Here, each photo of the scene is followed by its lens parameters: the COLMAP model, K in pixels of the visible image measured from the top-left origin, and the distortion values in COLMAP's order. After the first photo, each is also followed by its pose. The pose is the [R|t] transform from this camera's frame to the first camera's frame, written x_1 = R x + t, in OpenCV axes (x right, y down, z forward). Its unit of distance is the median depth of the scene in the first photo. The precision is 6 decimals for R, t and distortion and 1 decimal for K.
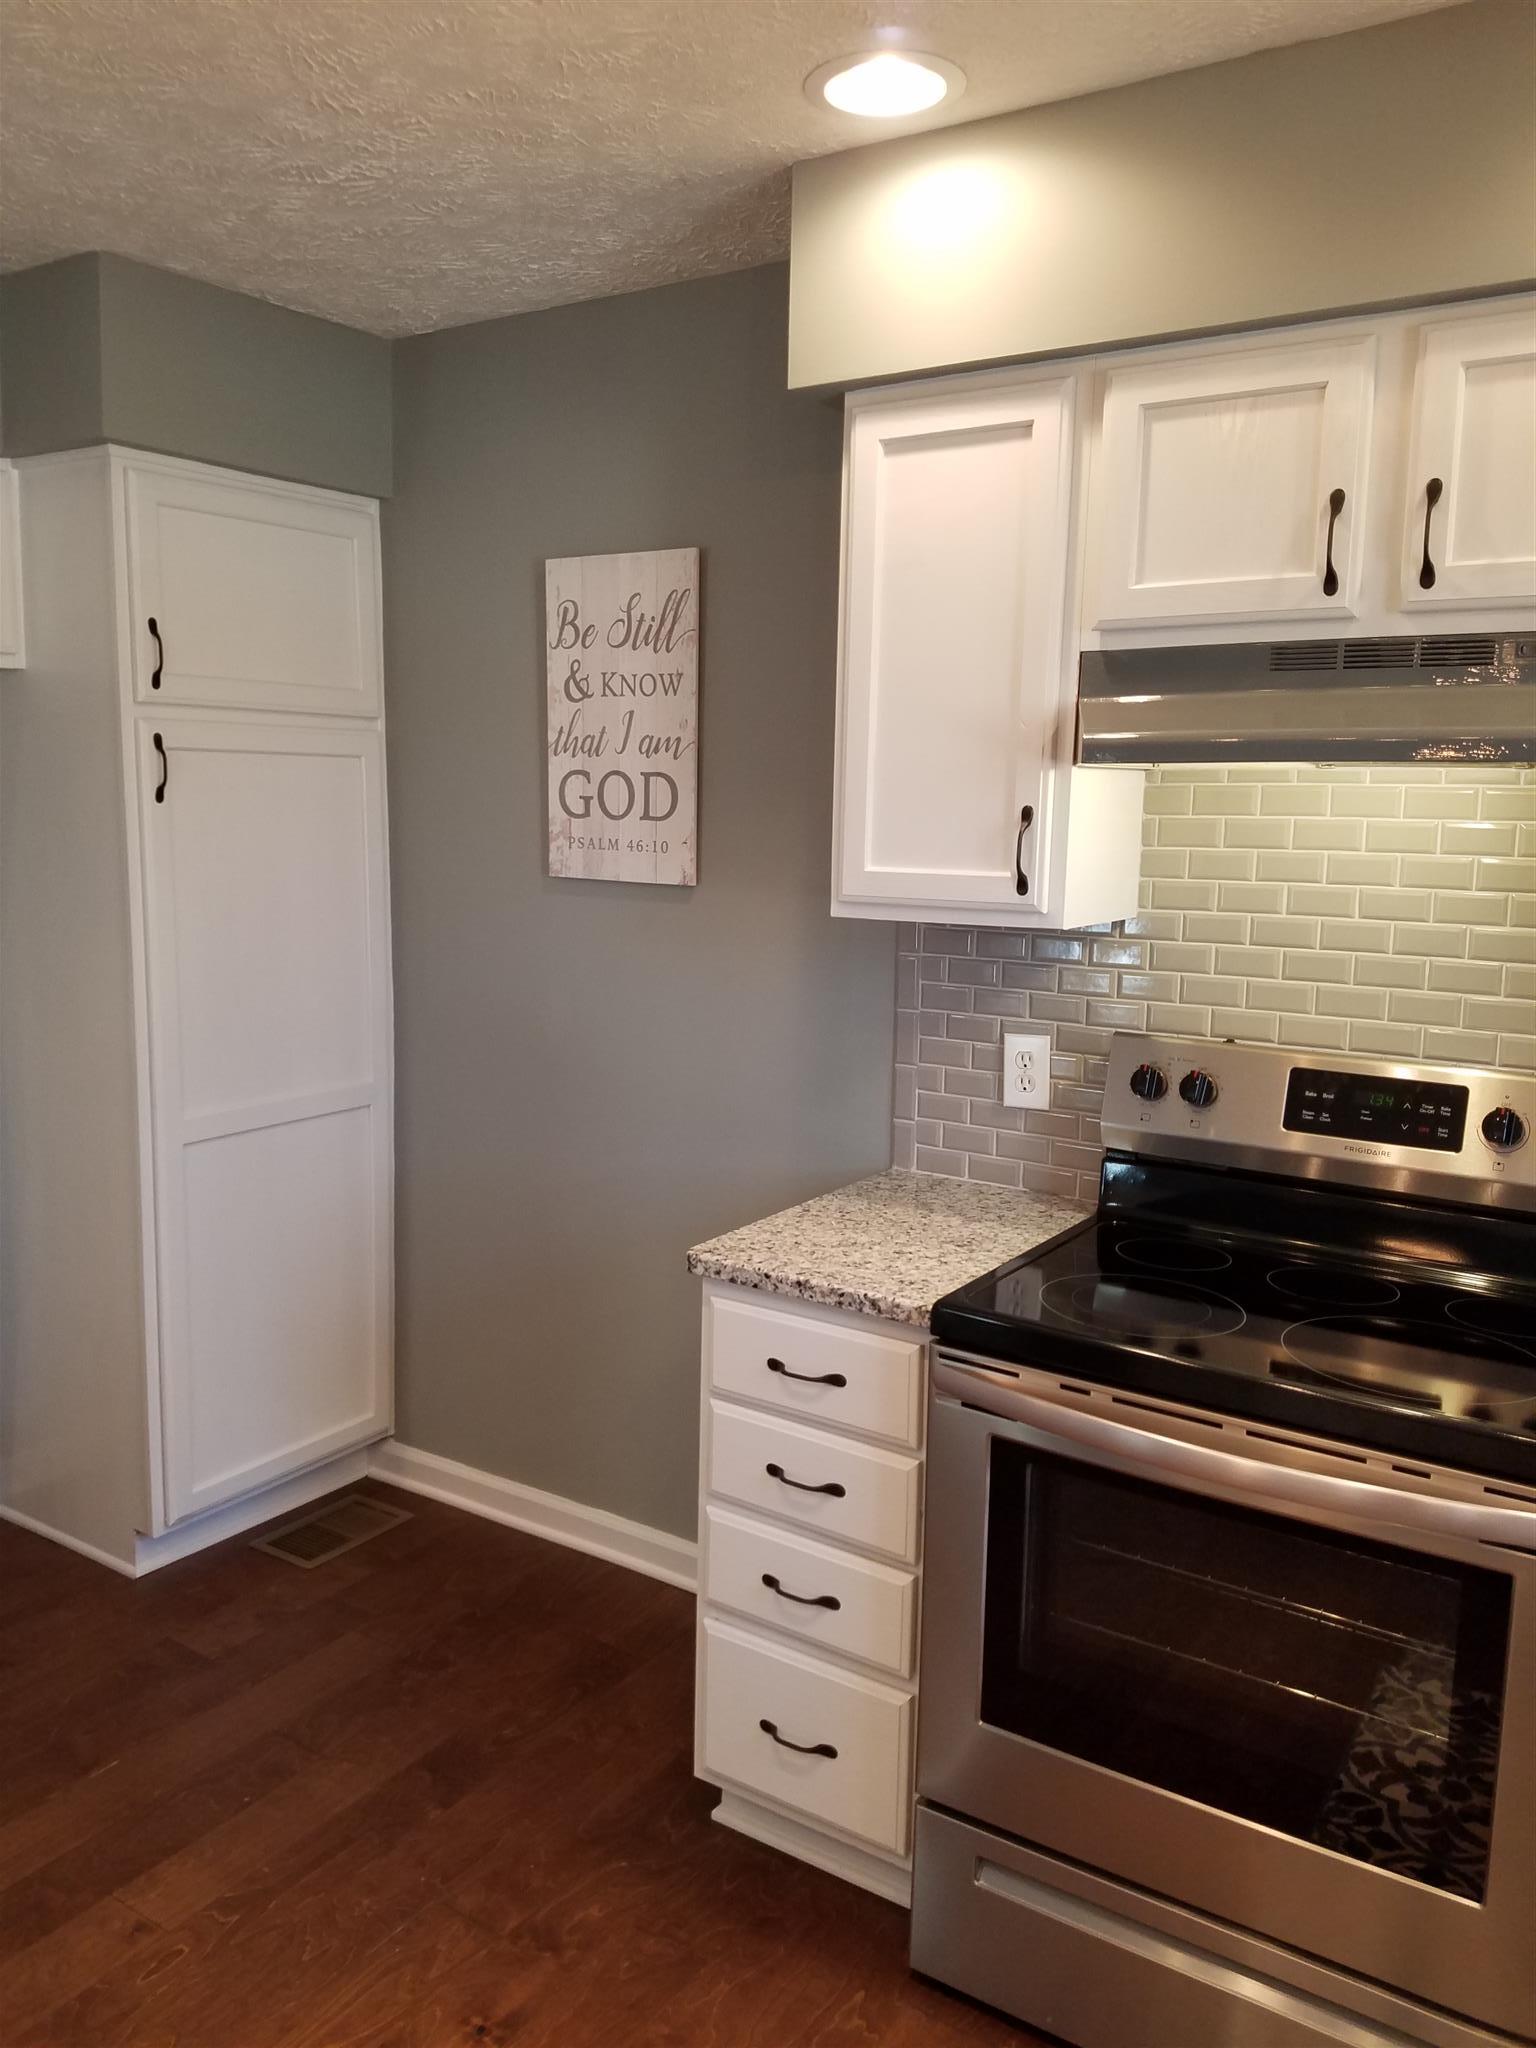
lens RADIAL K [[1549.0, 0, 745.6], [0, 1549.0, 1015.7], [0, 0, 1]] dist [0.280343, -0.493660]
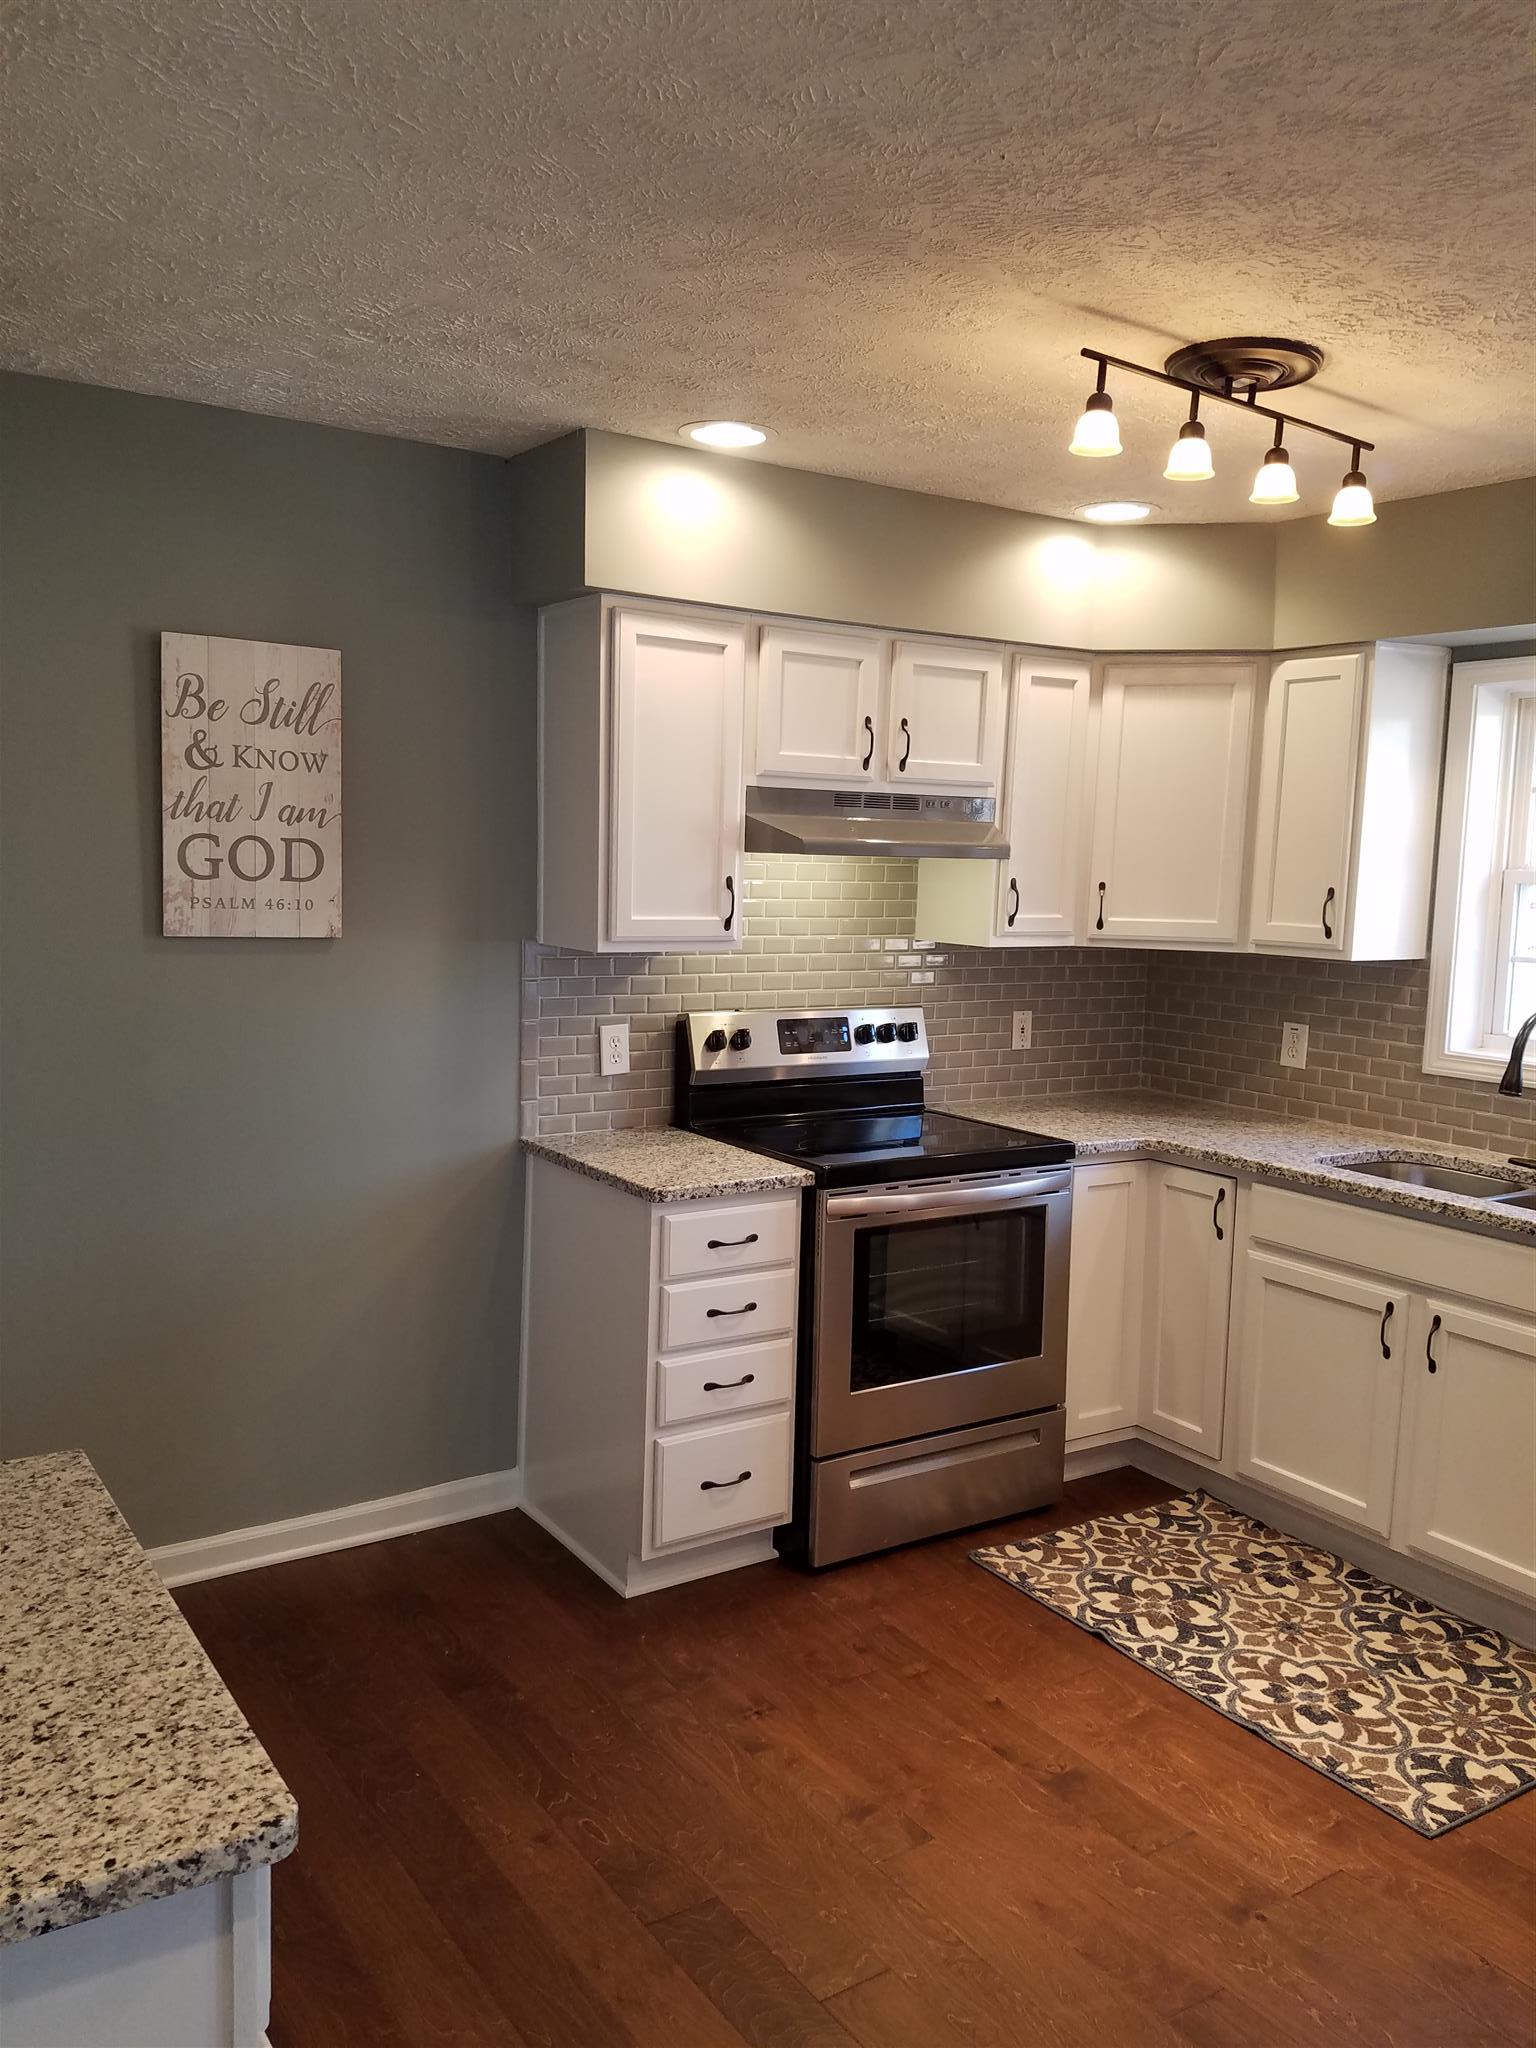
lens RADIAL K [[1559.8, 0, 759.2], [0, 1559.8, 1032.8], [0, 0, 1]] dist [0.298965, -0.602382]
pose [[0.384791, -0.113500, 0.915999, -1.123638], [0.106907, 0.991212, 0.077910, -0.080907], [-0.916792, 0.067948, 0.393543, 0.288784]]
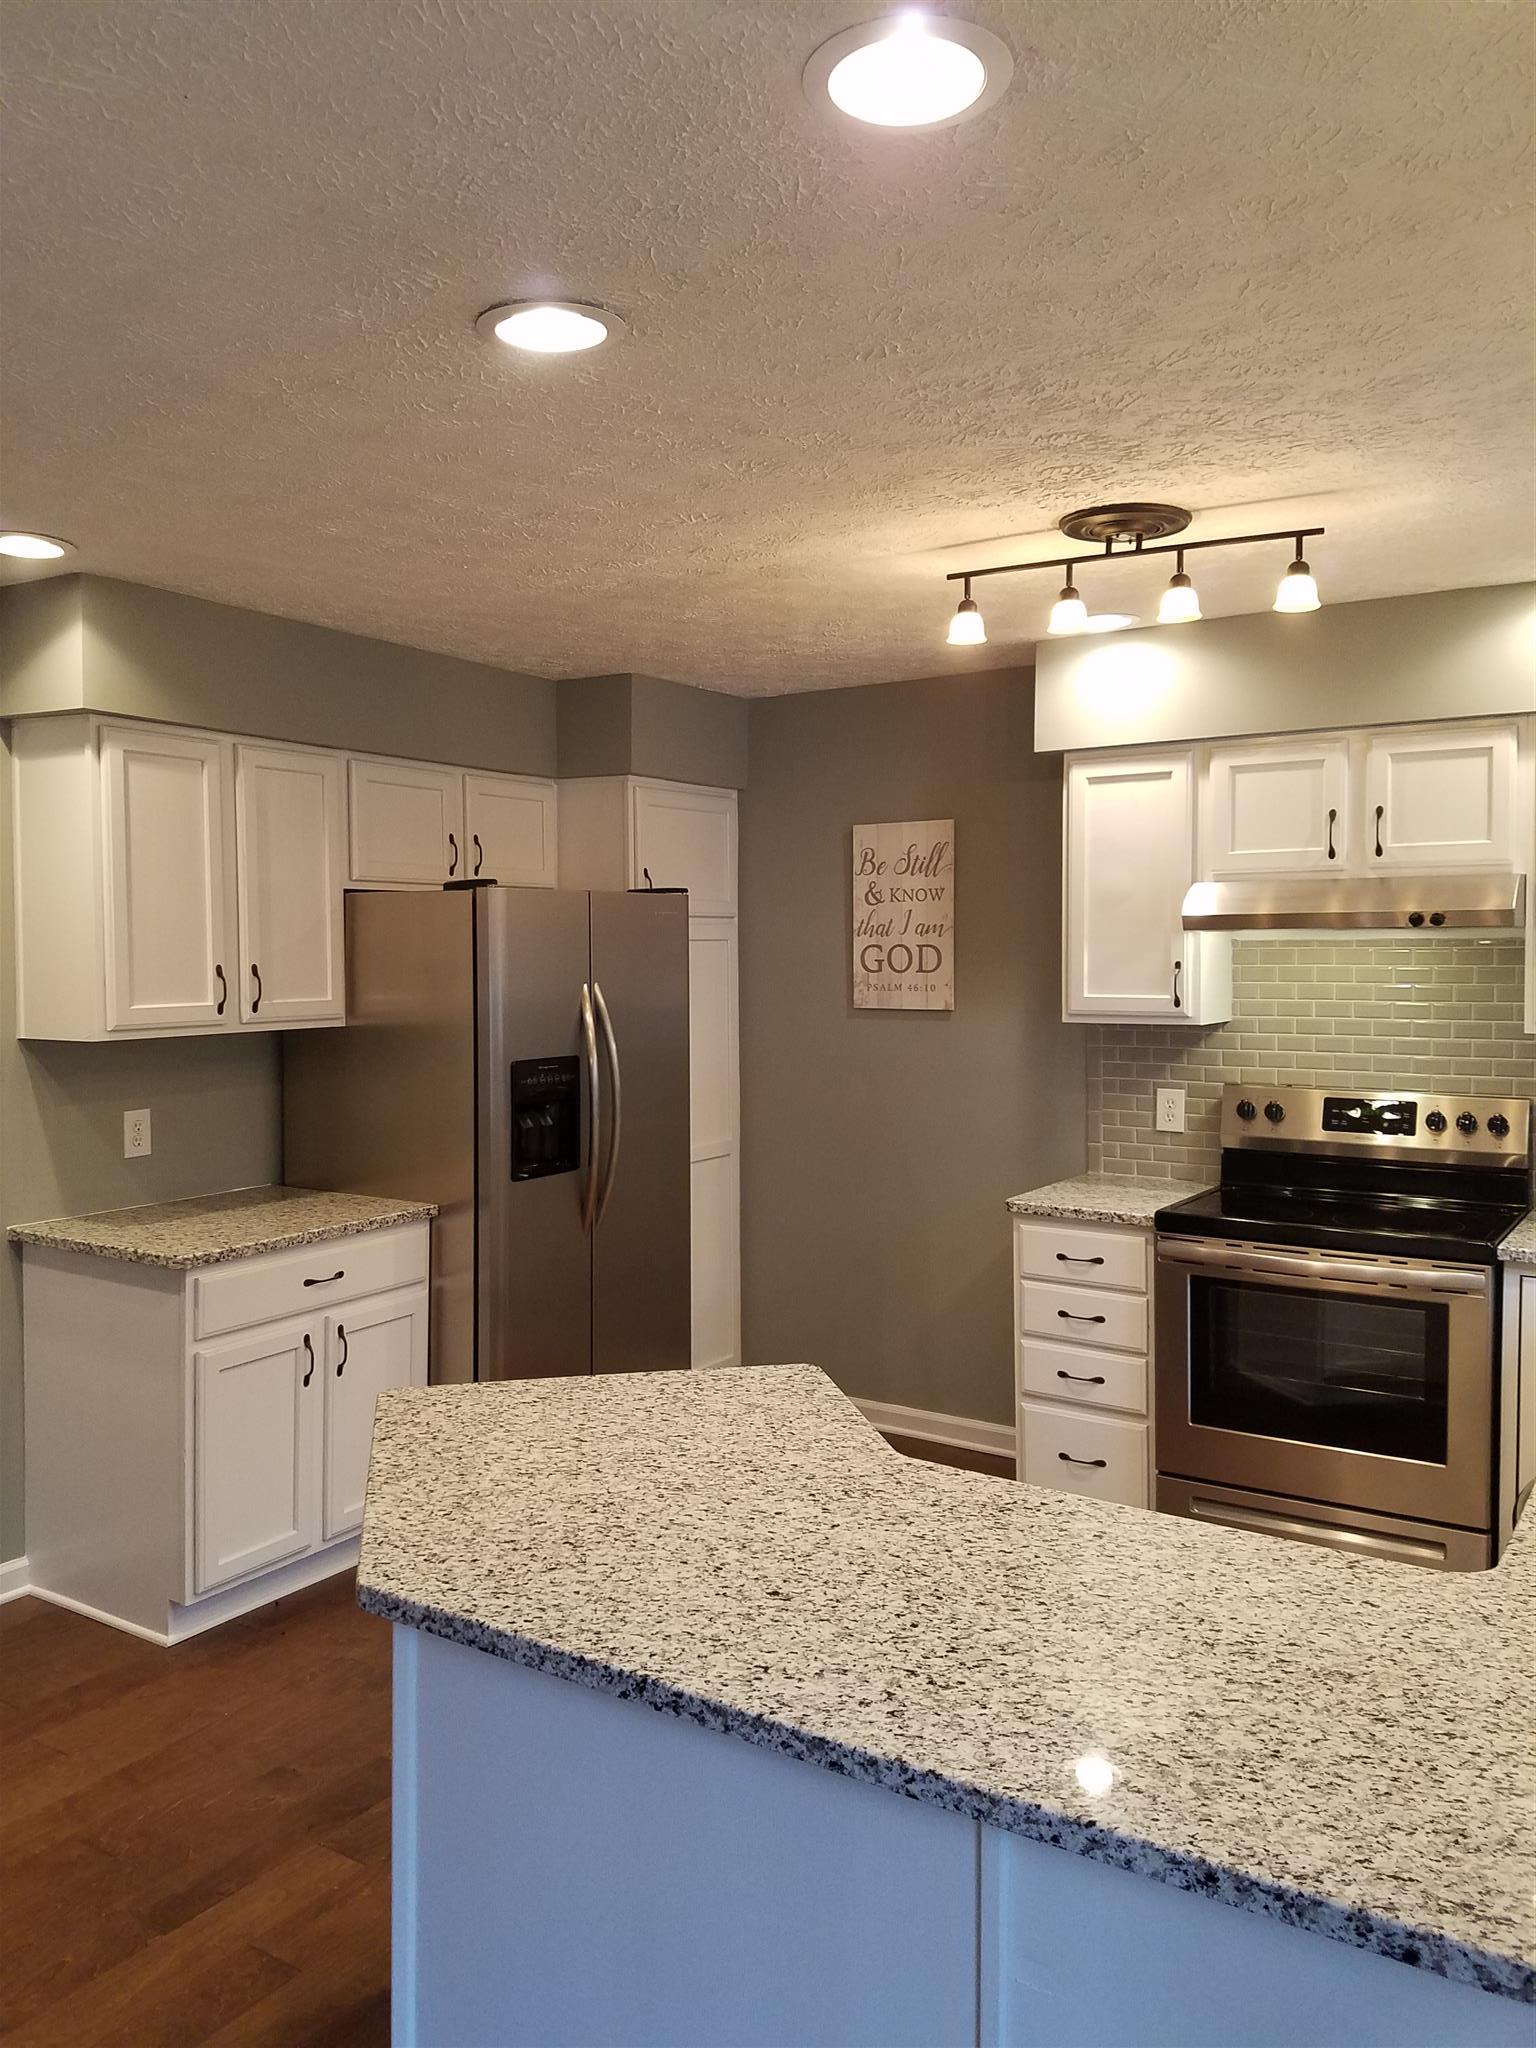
lens RADIAL K [[1565.6, 0, 721.1], [0, 1565.6, 1012.7], [0, 0, 1]] dist [0.266765, -0.521899]
pose [[0.999640, -0.026045, 0.006511, -0.331969], [0.026543, 0.995203, -0.094163, 0.082171], [-0.004027, 0.094302, 0.995536, -0.785269]]
